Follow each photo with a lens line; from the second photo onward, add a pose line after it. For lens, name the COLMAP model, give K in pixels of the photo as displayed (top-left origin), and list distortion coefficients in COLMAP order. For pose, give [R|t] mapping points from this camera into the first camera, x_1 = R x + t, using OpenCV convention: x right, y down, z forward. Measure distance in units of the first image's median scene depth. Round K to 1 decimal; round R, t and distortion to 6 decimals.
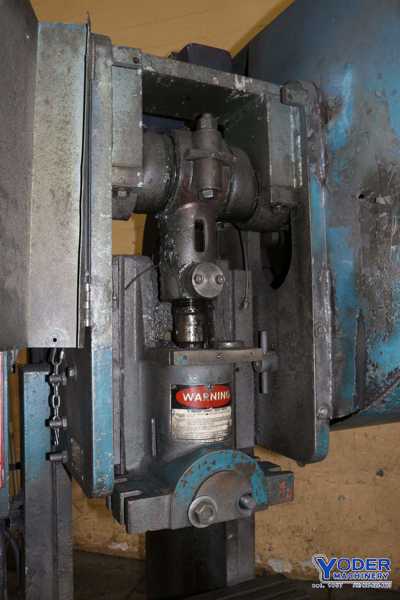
lens RADIAL K [[501.6, 0, 202.1], [0, 501.6, 303.6], [0, 0, 1]] dist [-0.096986, -0.000534]
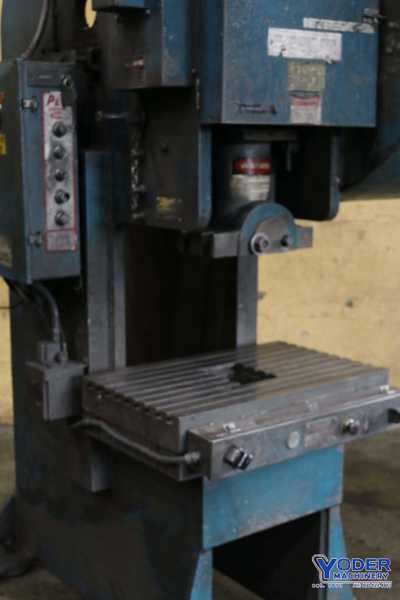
lens RADIAL K [[909.3, 0, 199.6], [0, 909.3, 300.4], [0, 0, 1]] dist [0.006007, 0.000000]
pose [[0.978408, -0.018920, 0.205814, -0.651185], [-0.024649, 0.978013, 0.207084, 0.035376], [-0.205207, -0.207685, 0.956429, -1.387576]]
